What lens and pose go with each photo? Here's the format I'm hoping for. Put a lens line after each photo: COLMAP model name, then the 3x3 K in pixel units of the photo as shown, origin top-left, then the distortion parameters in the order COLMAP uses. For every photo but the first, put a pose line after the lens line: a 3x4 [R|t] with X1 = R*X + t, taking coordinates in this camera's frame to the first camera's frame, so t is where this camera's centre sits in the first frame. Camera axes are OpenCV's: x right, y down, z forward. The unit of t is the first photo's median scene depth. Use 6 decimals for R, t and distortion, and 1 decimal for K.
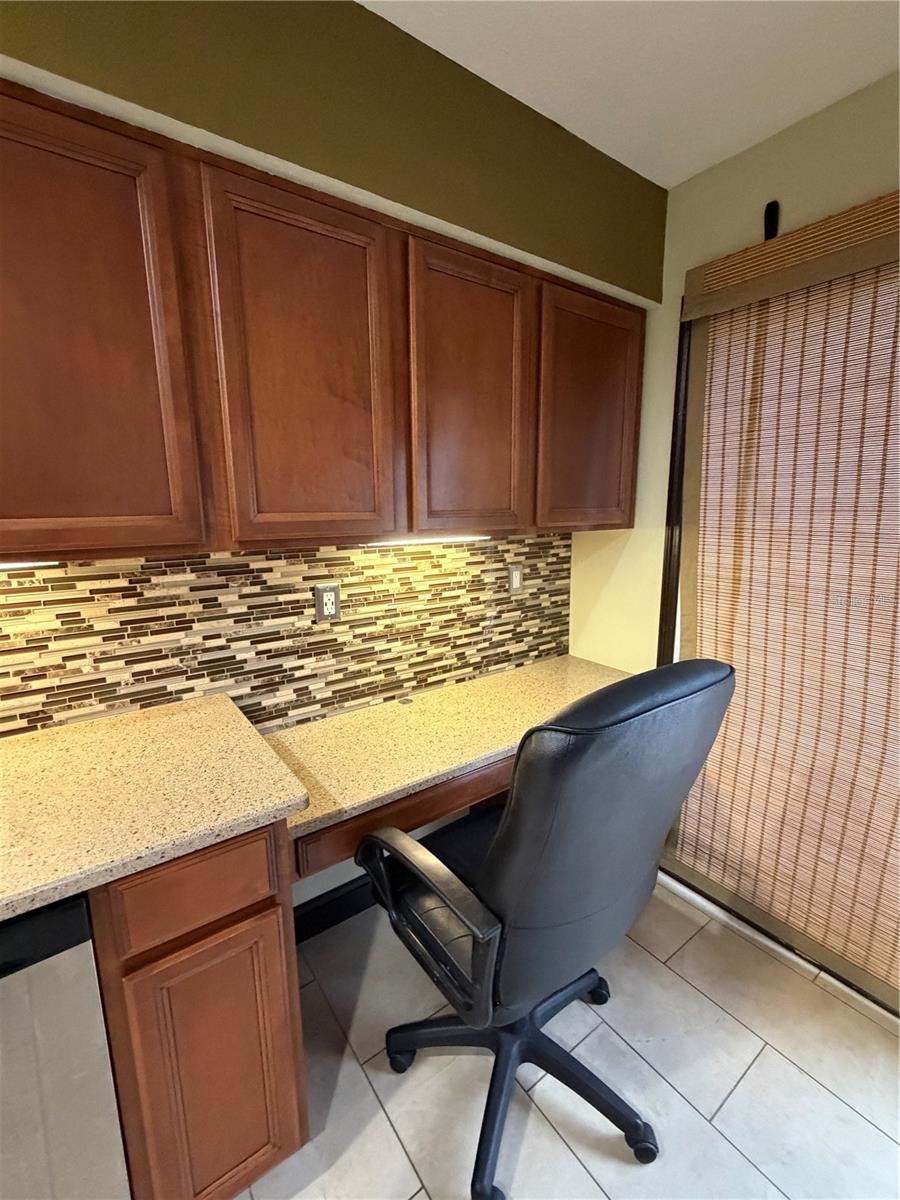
lens RADIAL K [[522.1, 0, 447.0], [0, 522.1, 600.0], [0, 0, 1]] dist [0.000620, -0.000174]
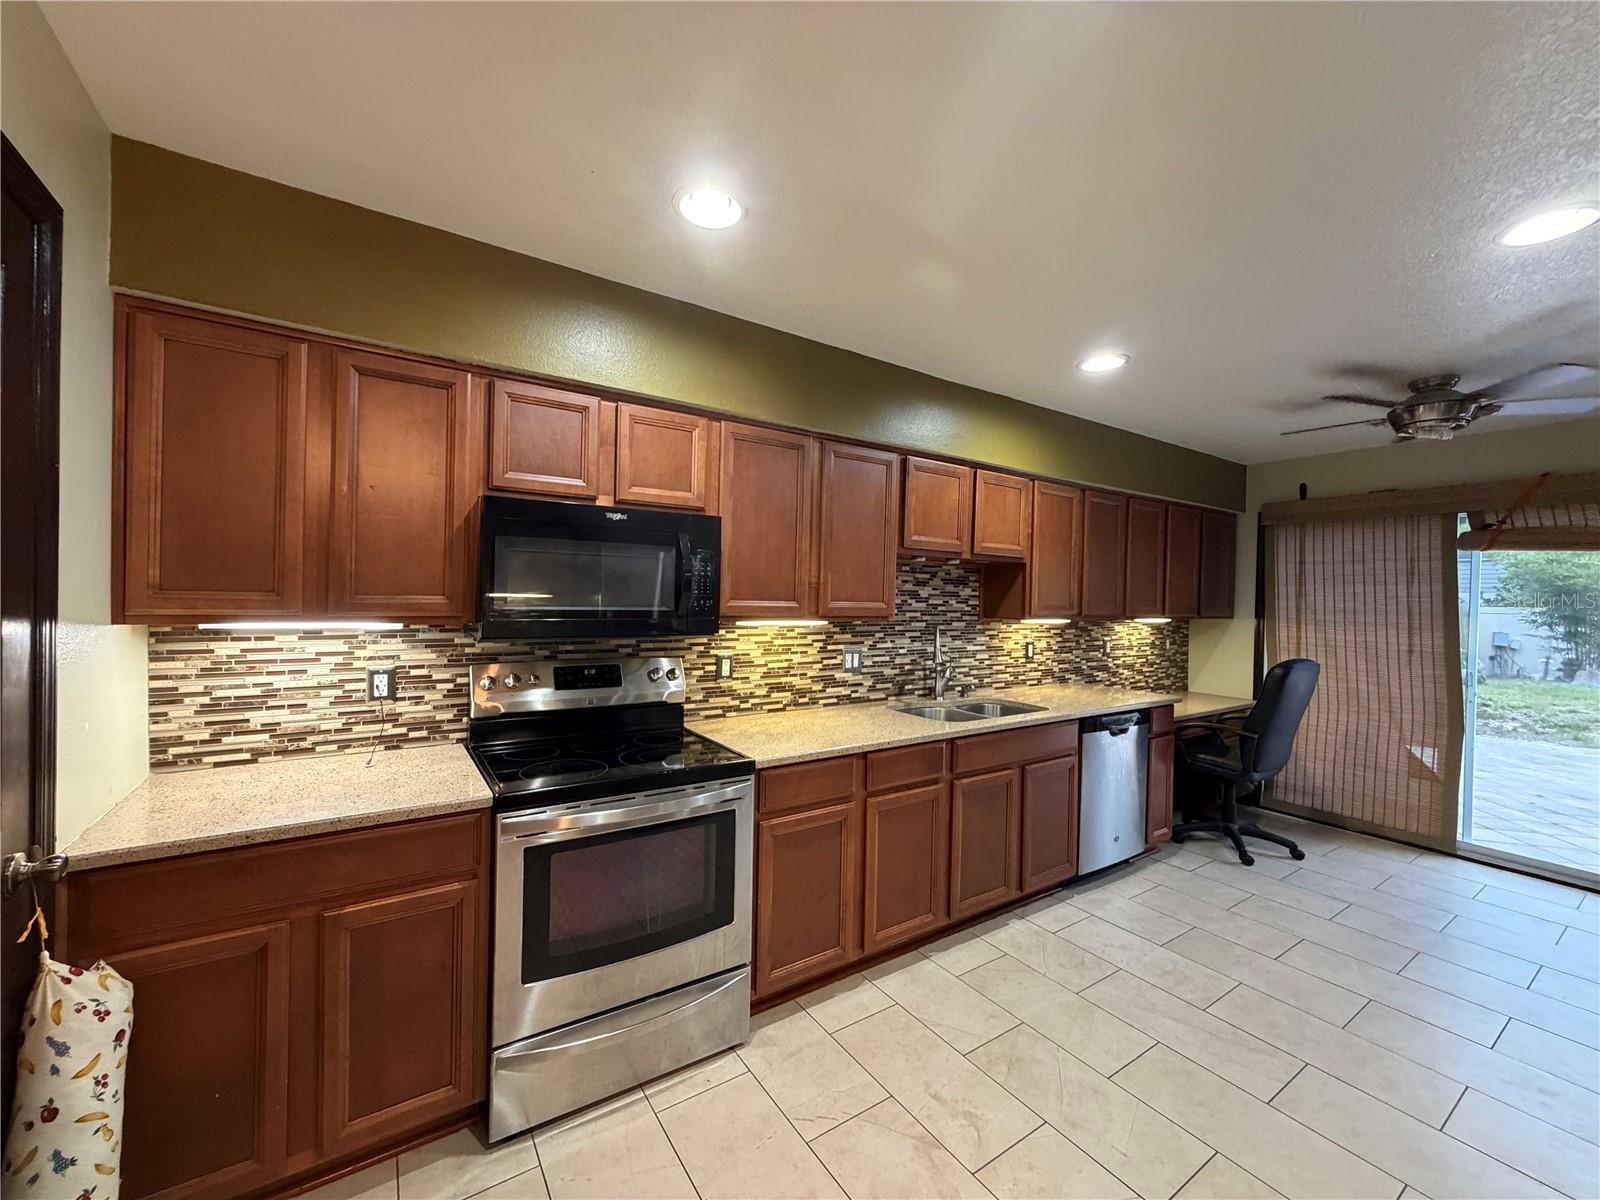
lens RADIAL K [[638.5, 0, 794.0], [0, 638.5, 598.2], [0, 0, 1]] dist [0.001024, -0.003128]
pose [[0.998122, 0.027806, -0.054581, -1.381246], [-0.037006, 0.983775, -0.175551, 0.318140], [0.048814, 0.177241, 0.982956, -1.709692]]
